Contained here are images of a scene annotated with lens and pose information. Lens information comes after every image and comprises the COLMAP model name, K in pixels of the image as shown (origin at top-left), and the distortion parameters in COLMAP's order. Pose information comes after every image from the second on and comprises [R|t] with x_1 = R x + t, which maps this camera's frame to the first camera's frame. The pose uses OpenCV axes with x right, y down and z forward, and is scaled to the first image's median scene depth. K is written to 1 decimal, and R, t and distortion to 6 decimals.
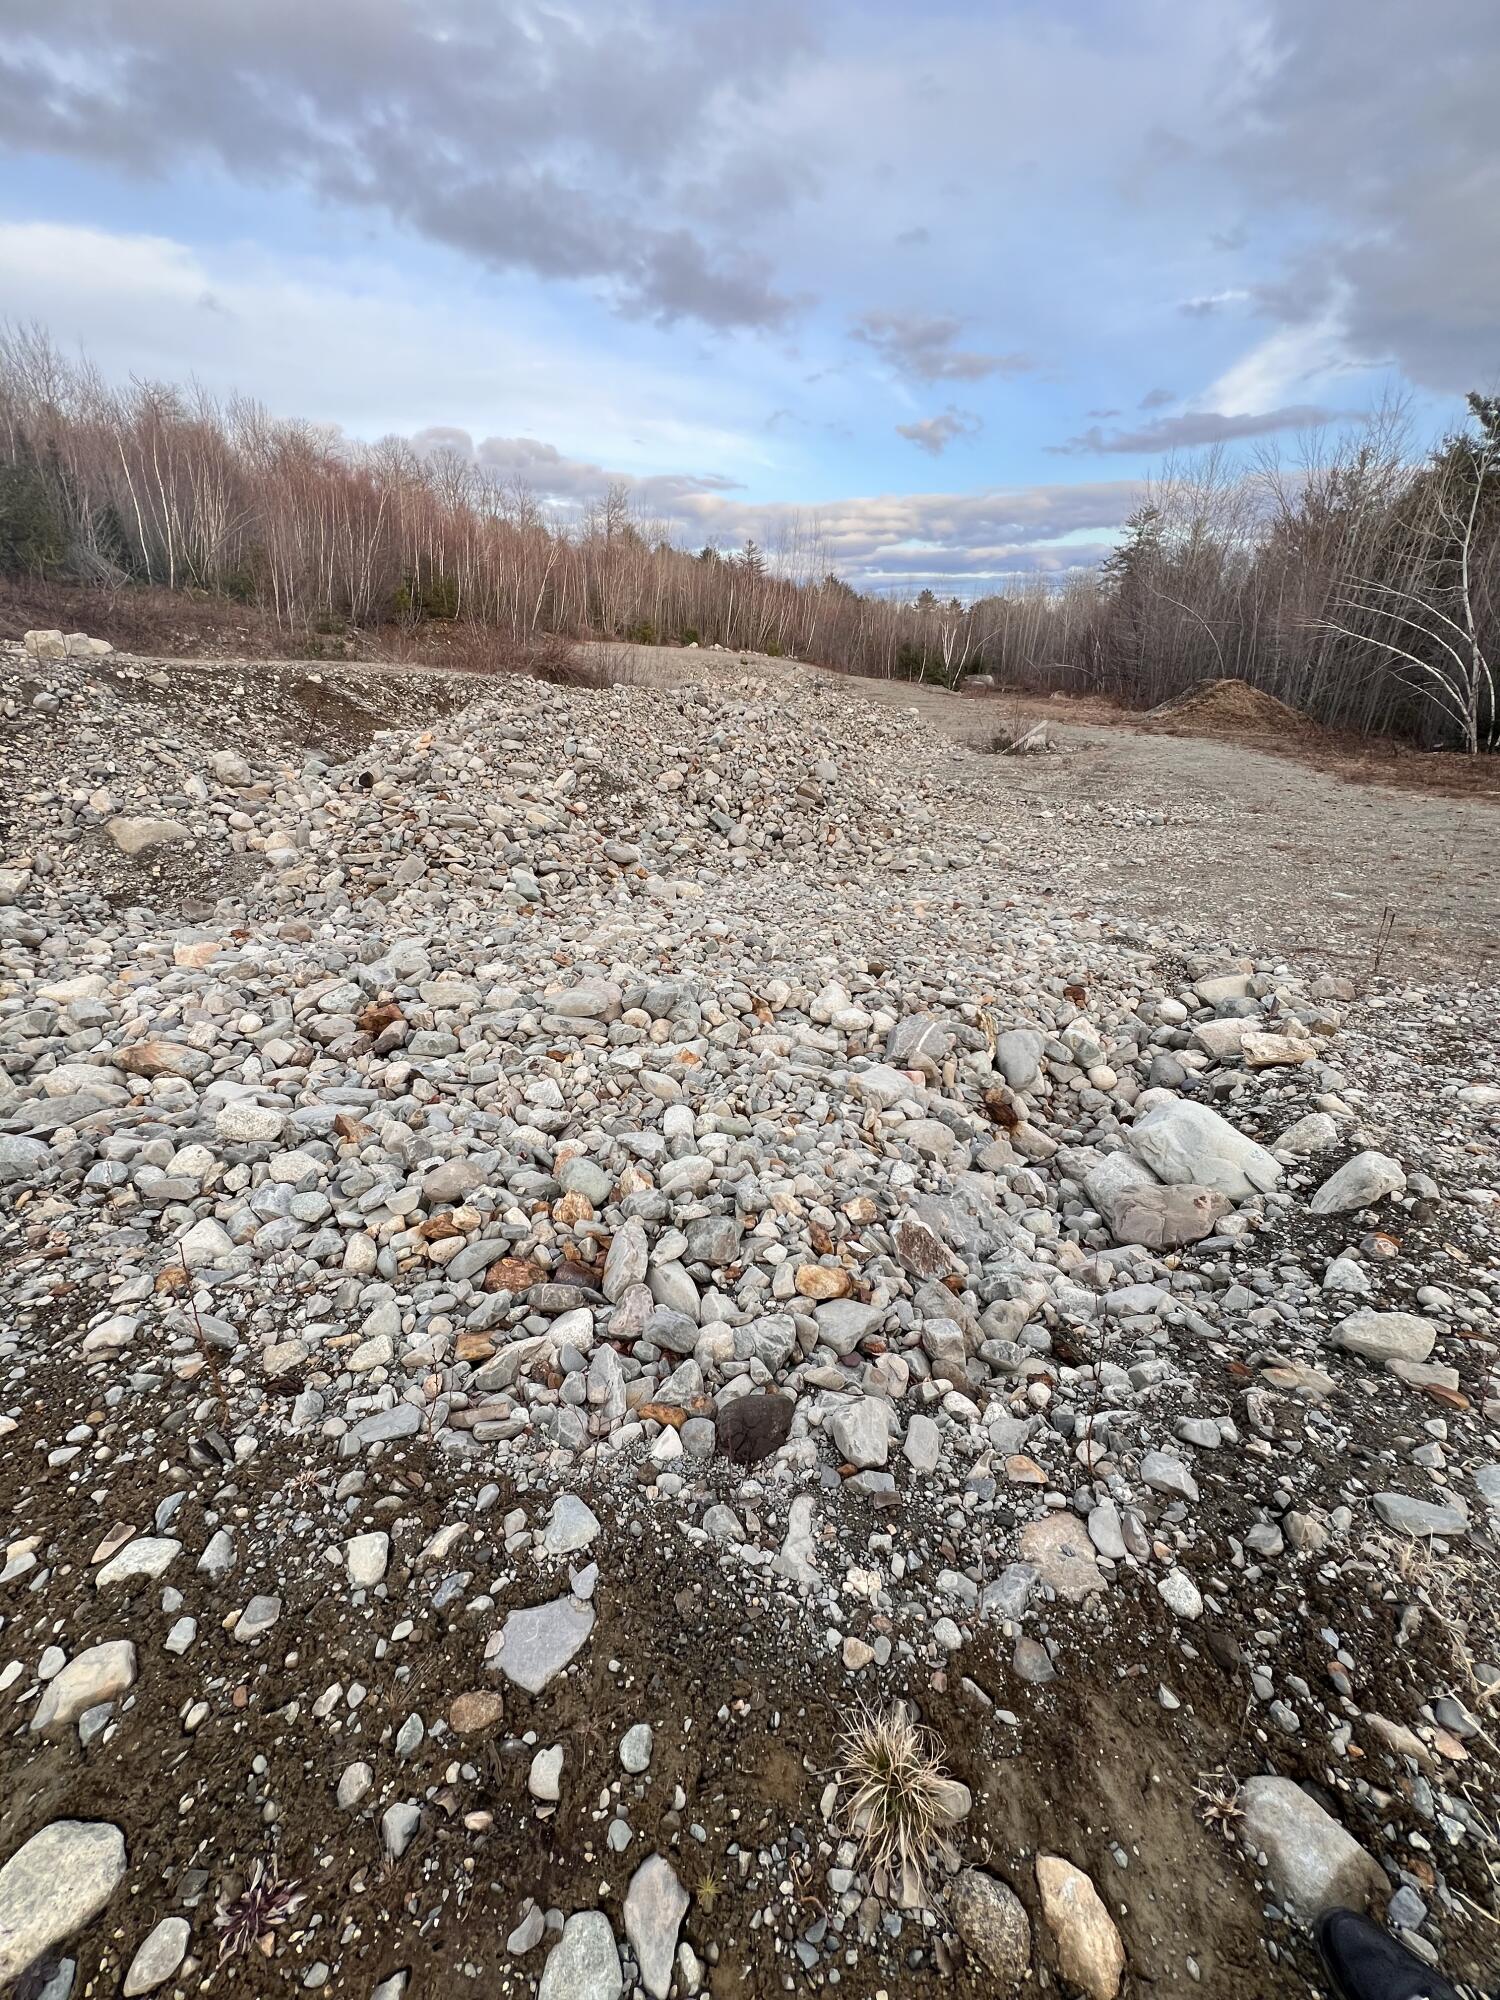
lens RADIAL K [[792.5, 0, 753.6], [0, 792.5, 1004.4], [0, 0, 1]] dist [0.000215, -0.000153]
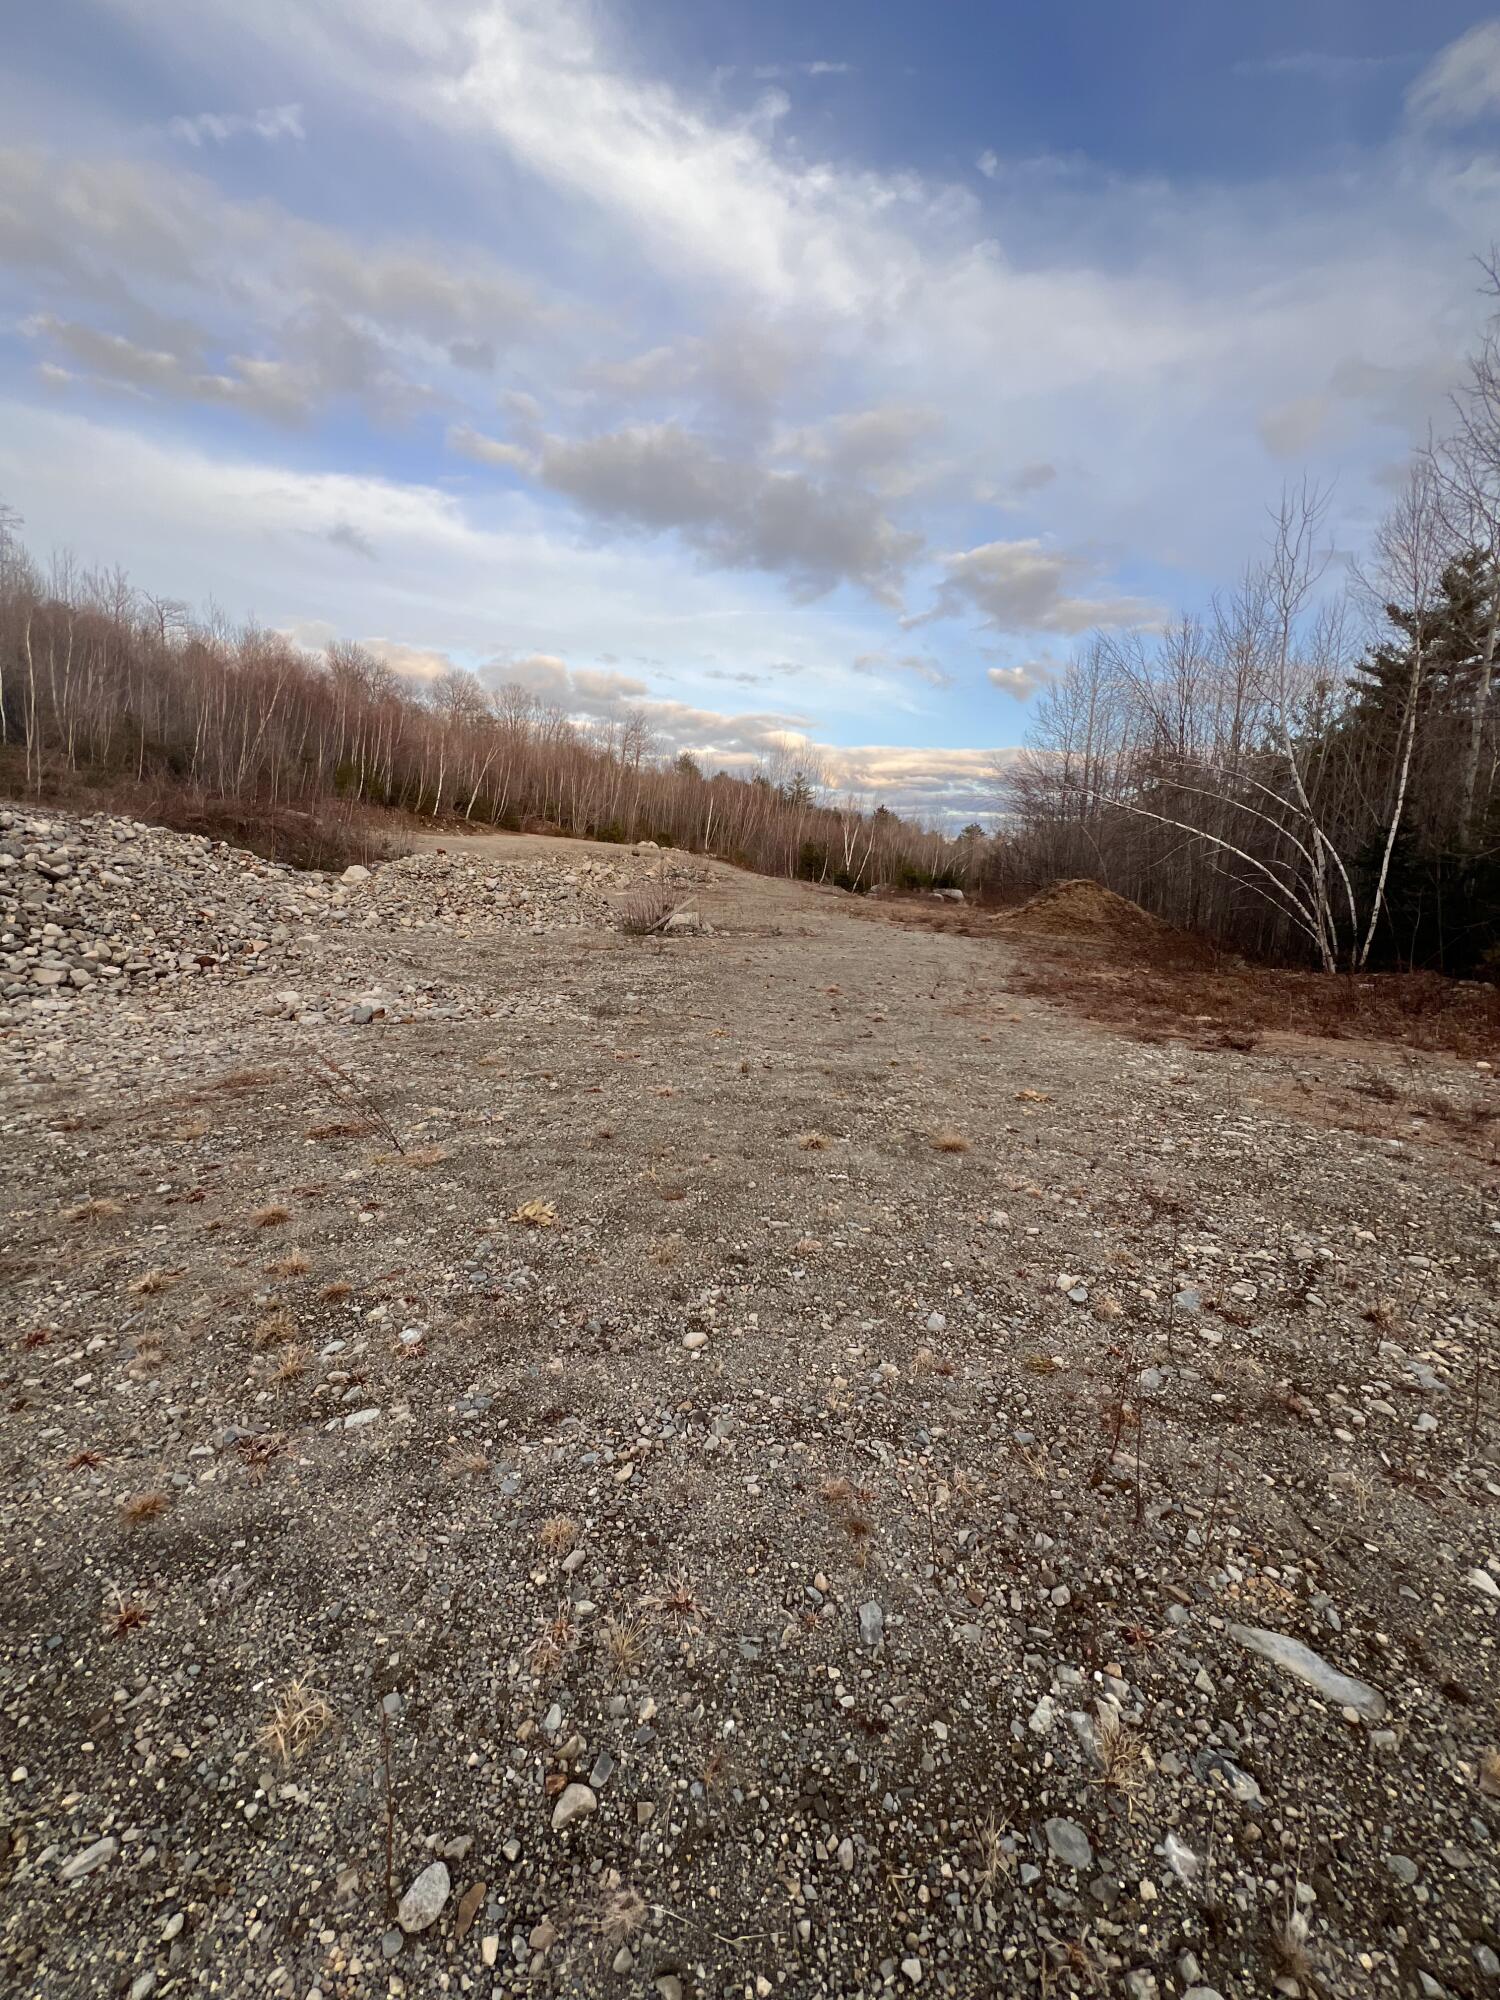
lens RADIAL K [[792.5, 0, 753.6], [0, 792.5, 1004.4], [0, 0, 1]] dist [0.000215, -0.000153]
pose [[0.994525, 0.058499, -0.086590, 0.296517], [-0.078457, 0.965334, -0.248947, -0.051736], [0.069025, 0.254378, 0.964638, 0.198362]]
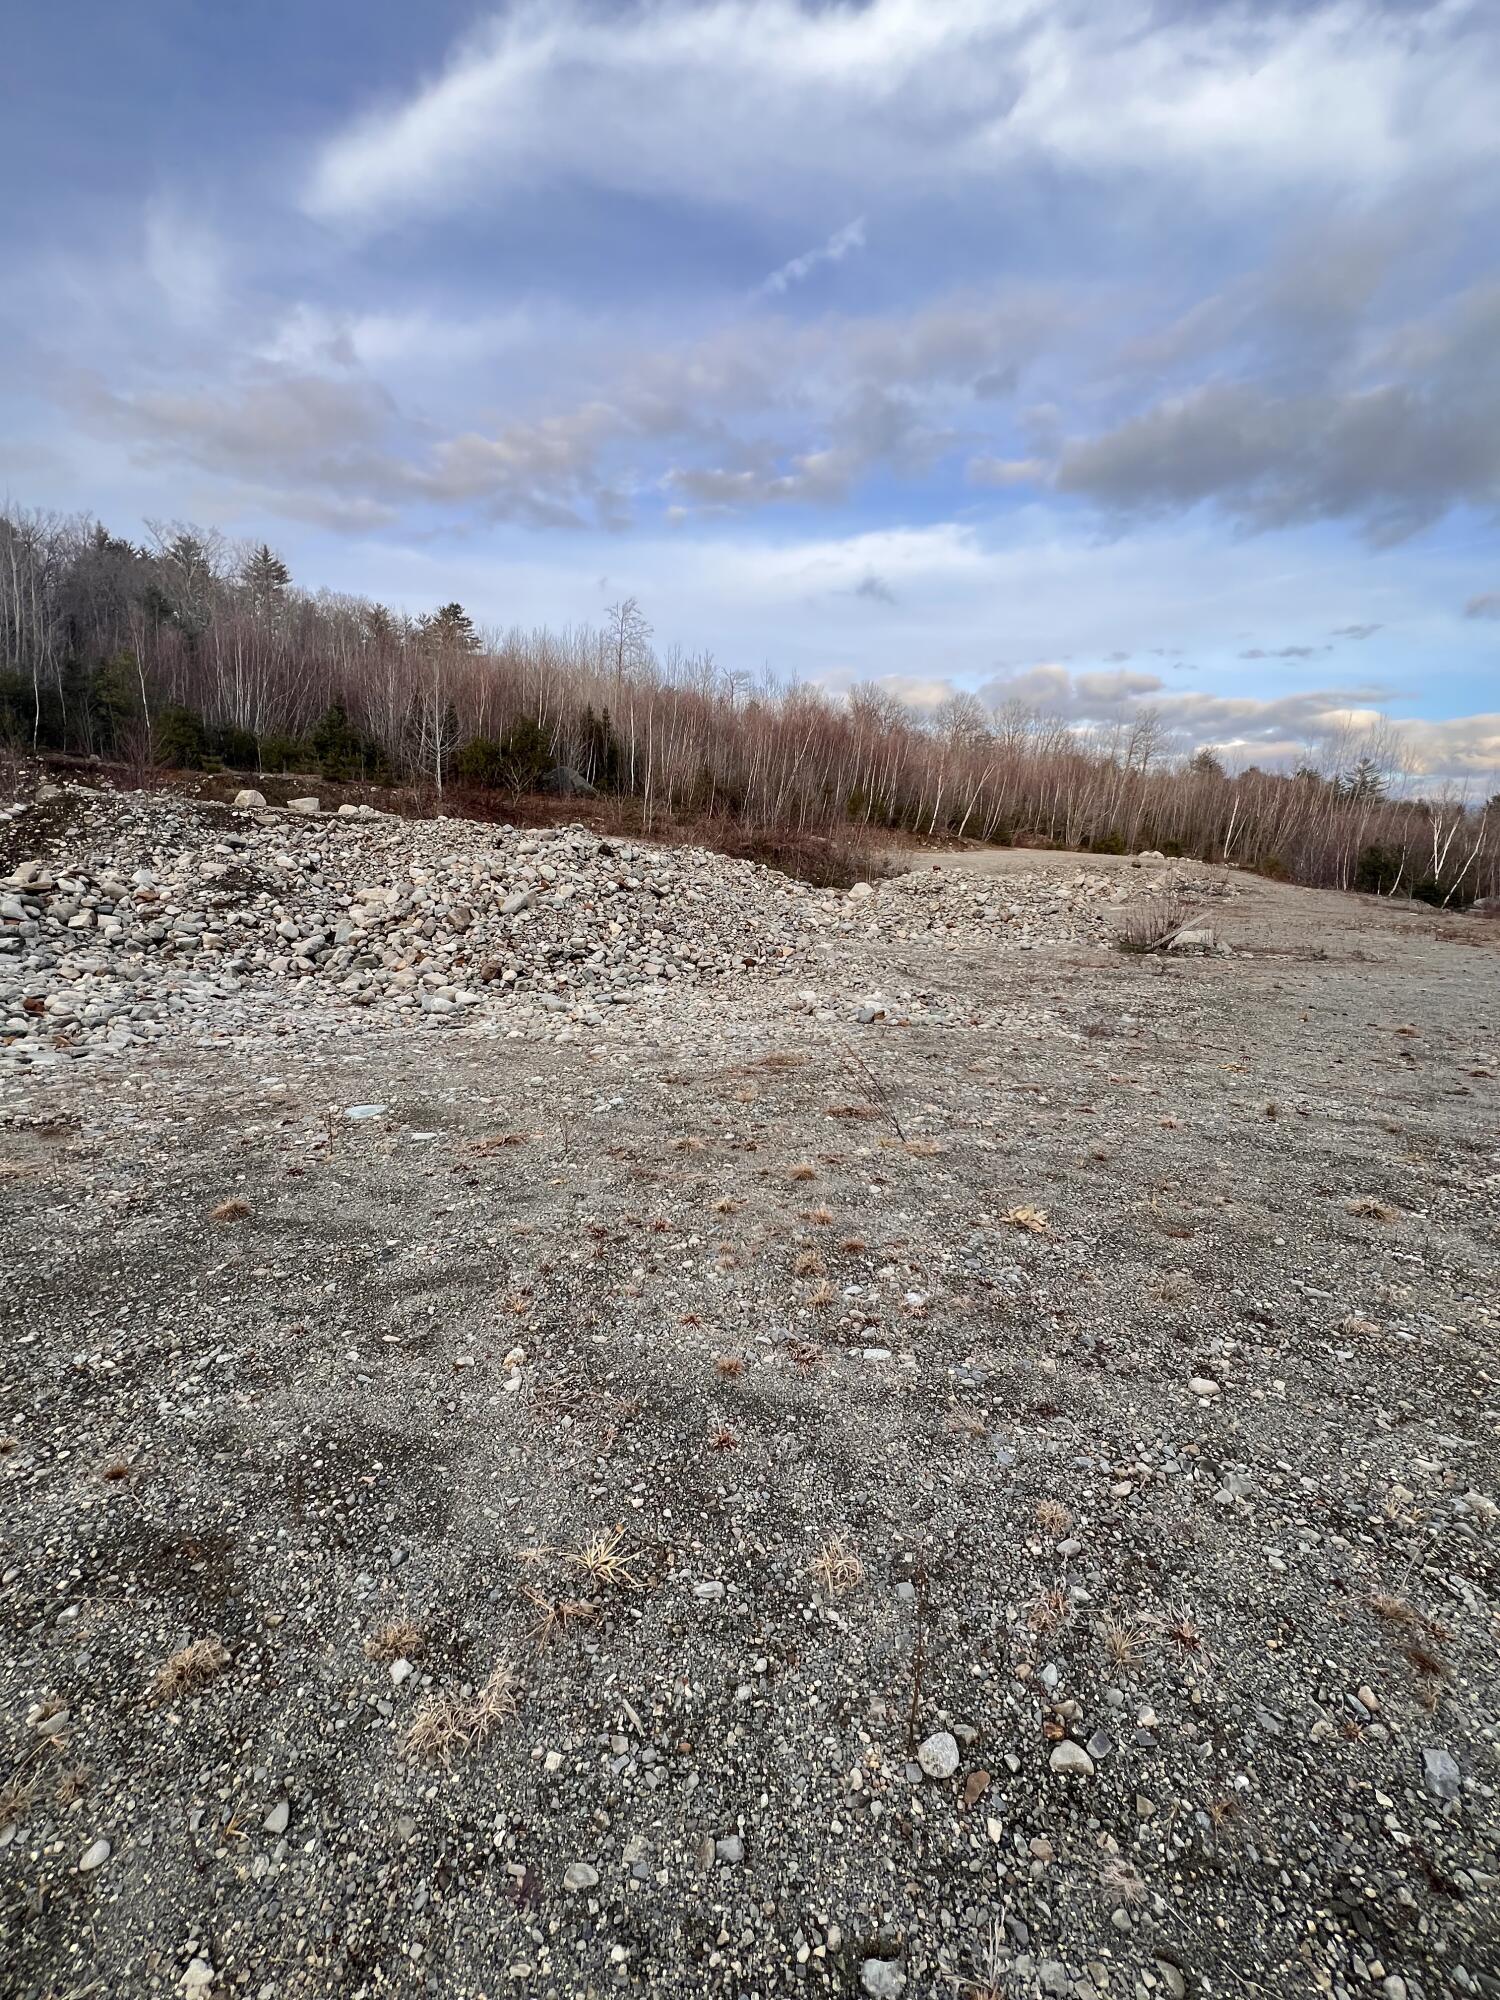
lens RADIAL K [[792.5, 0, 753.6], [0, 792.5, 1004.4], [0, 0, 1]] dist [0.000215, -0.000153]
pose [[0.775951, 0.124072, -0.618471, 0.293565], [-0.278530, 0.947099, -0.159453, -0.047599], [0.565969, 0.295990, 0.769460, 0.189248]]
